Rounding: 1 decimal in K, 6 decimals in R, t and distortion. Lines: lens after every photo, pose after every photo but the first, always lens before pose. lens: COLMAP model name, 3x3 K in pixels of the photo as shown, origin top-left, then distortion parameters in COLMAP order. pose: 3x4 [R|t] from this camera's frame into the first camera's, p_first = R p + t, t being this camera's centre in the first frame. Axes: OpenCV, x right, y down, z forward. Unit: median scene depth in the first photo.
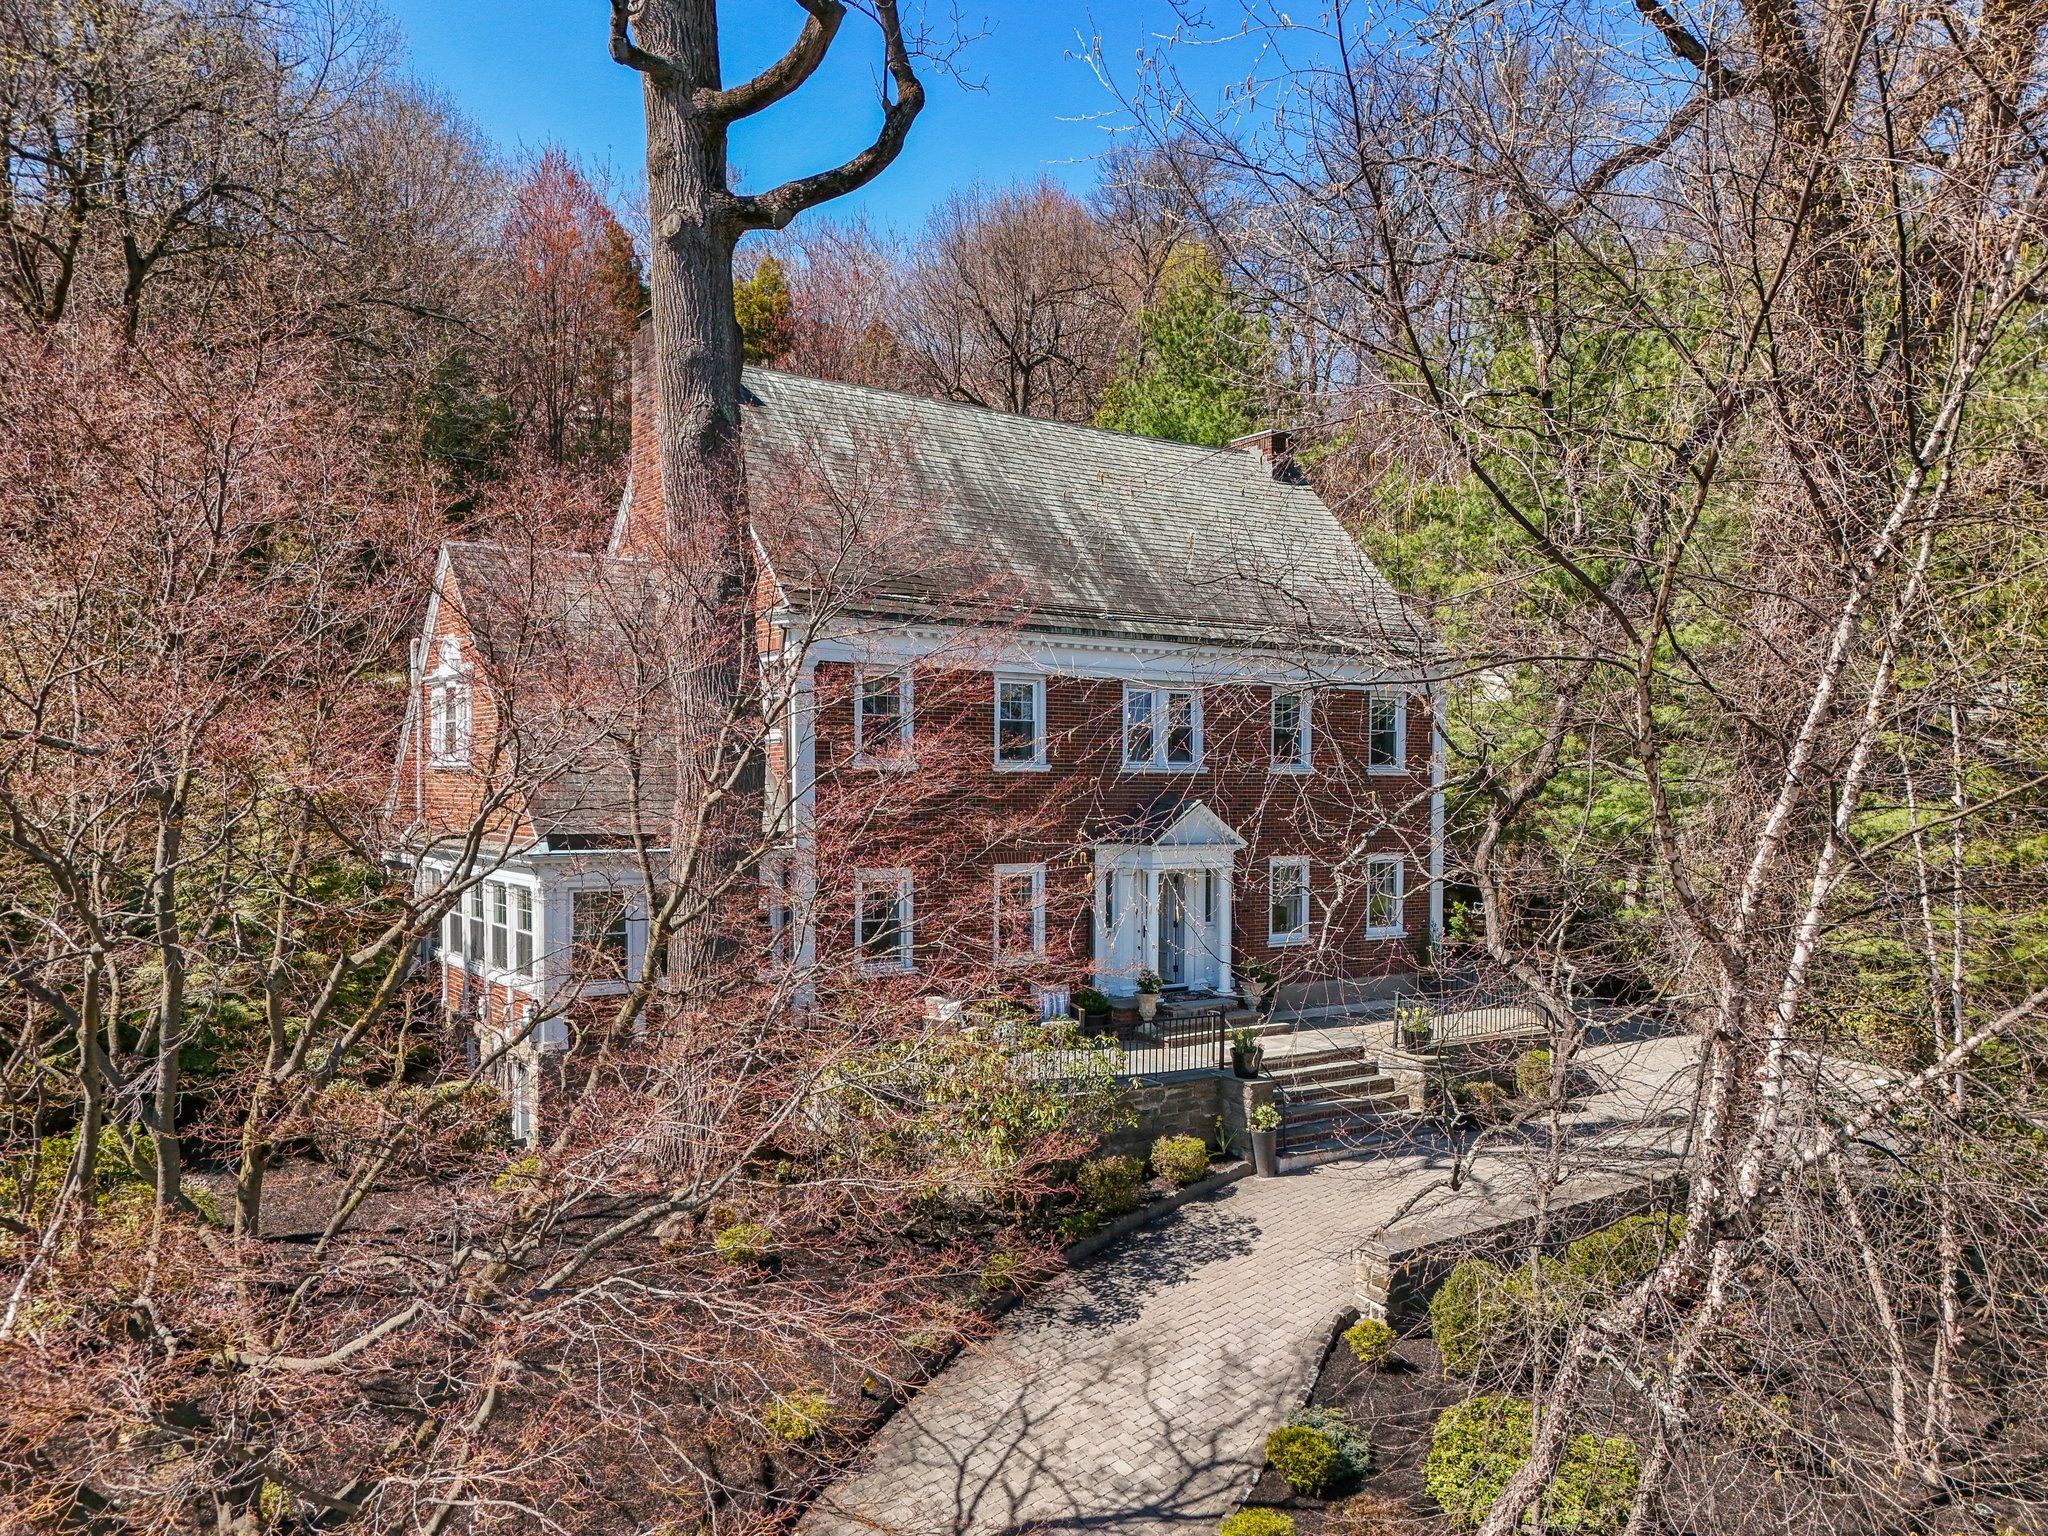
lens RADIAL K [[1592.5, 0, 1013.9], [0, 1592.5, 748.4], [0, 0, 1]] dist [0.048525, -0.006573]
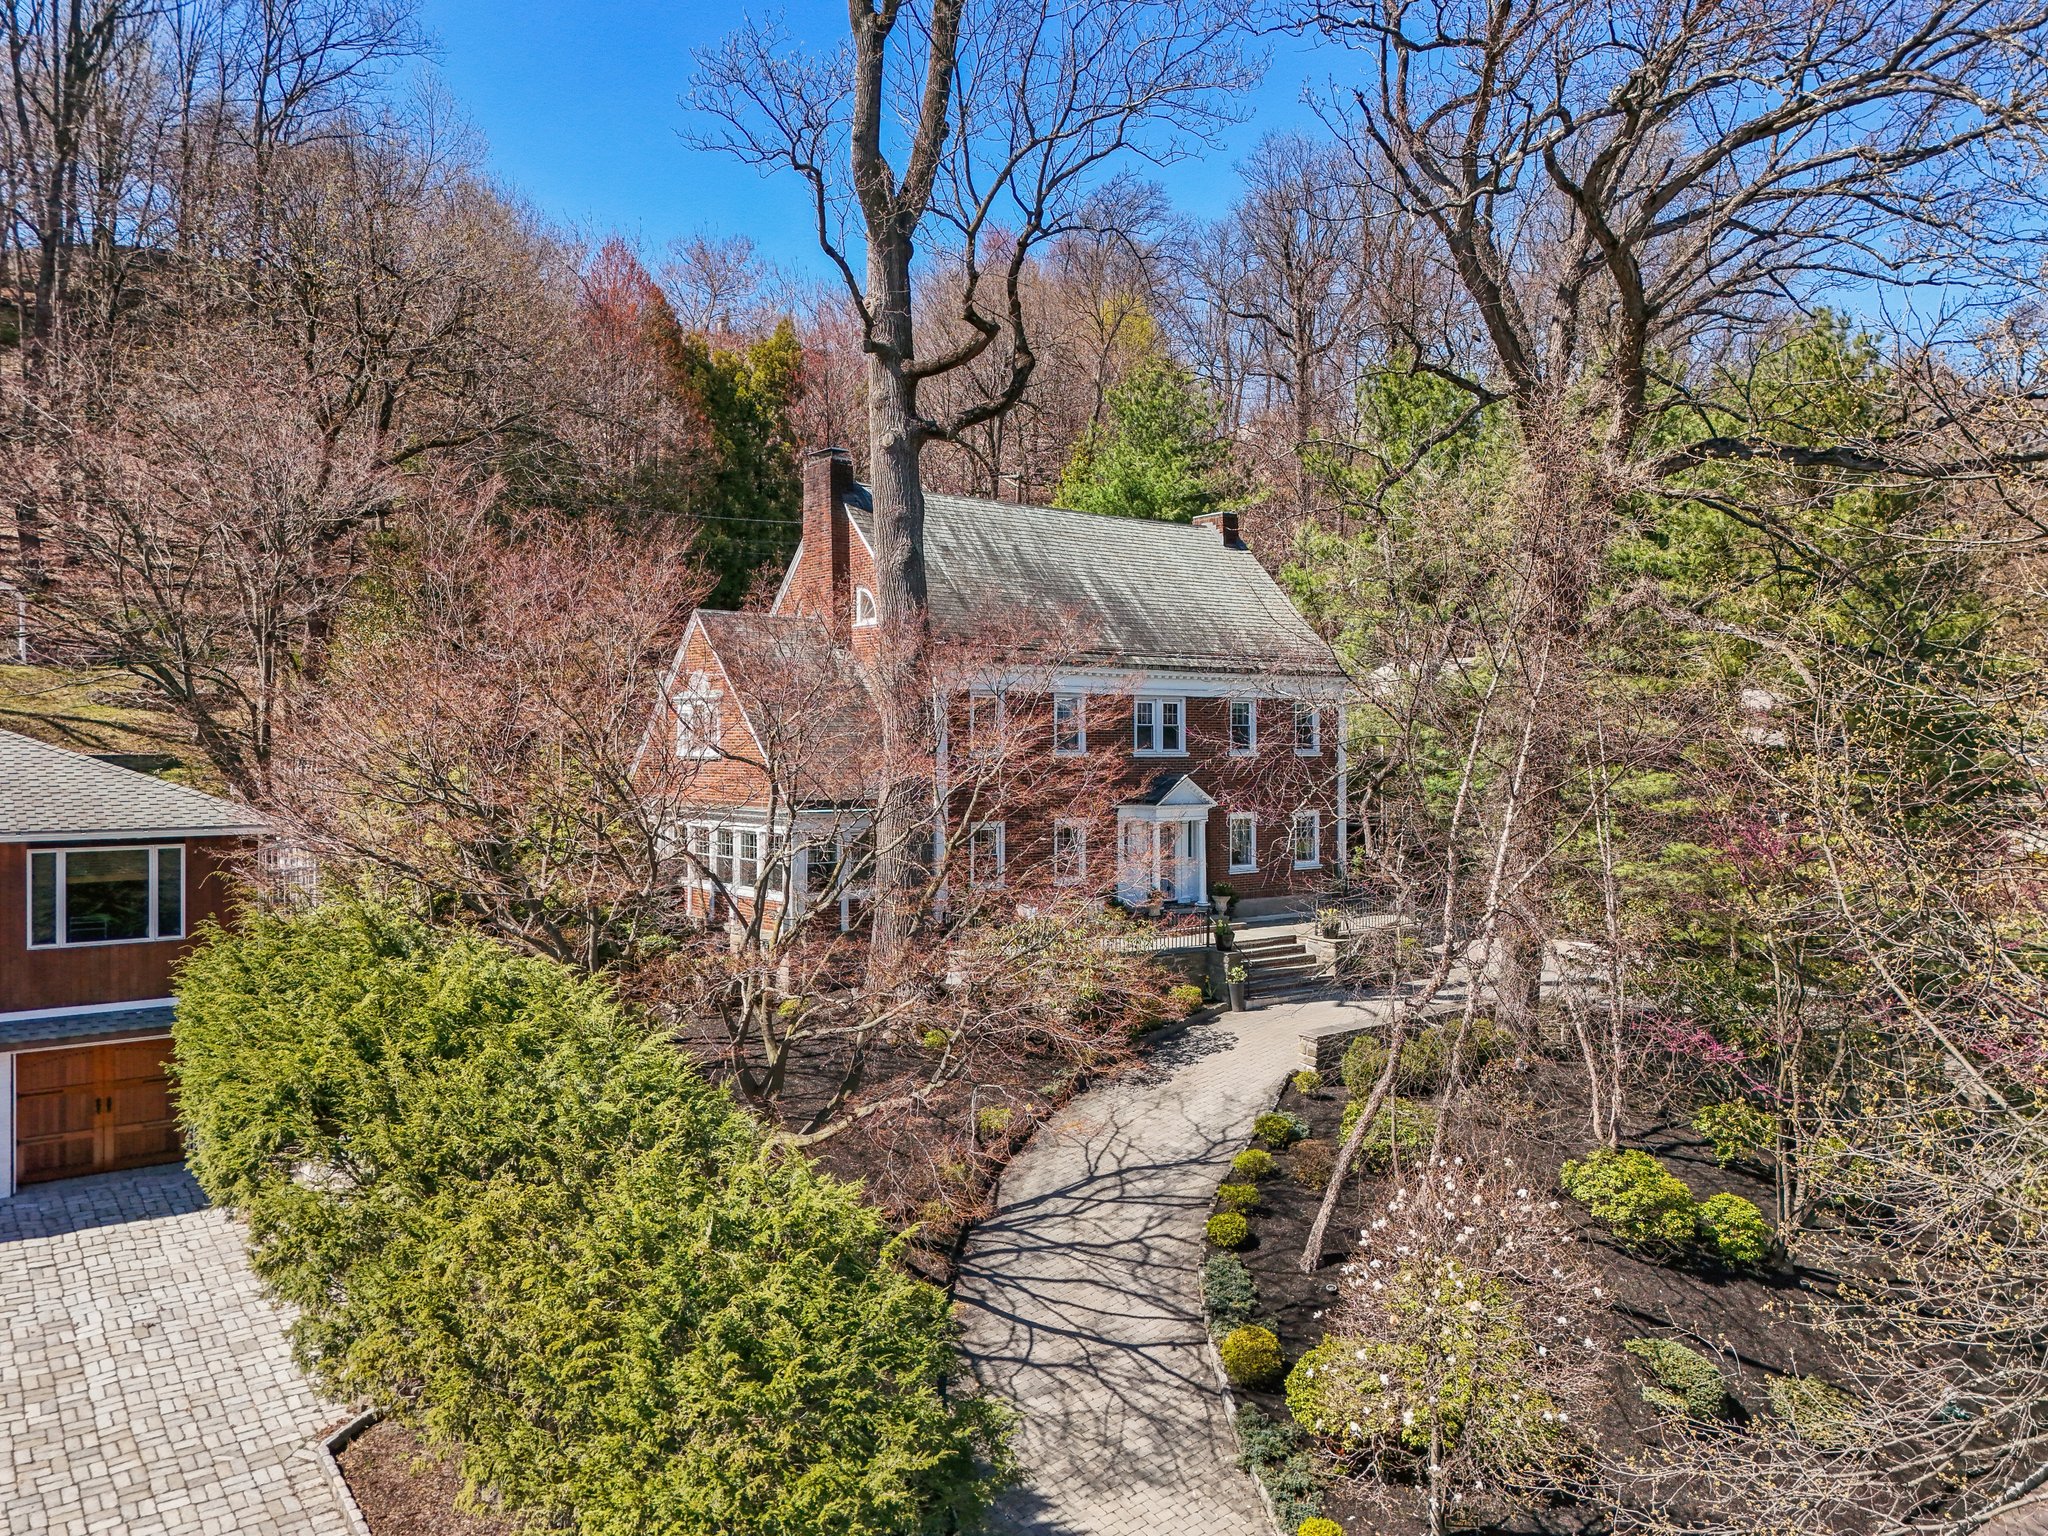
lens RADIAL K [[1592.5, 0, 979.5], [0, 1592.5, 677.4], [0, 0, 1]] dist [0.048525, -0.006573]
pose [[0.999315, -0.005691, 0.036568, -0.139915], [0.006508, 0.999731, -0.022264, -0.029059], [-0.036432, 0.022487, 0.999083, -0.528452]]
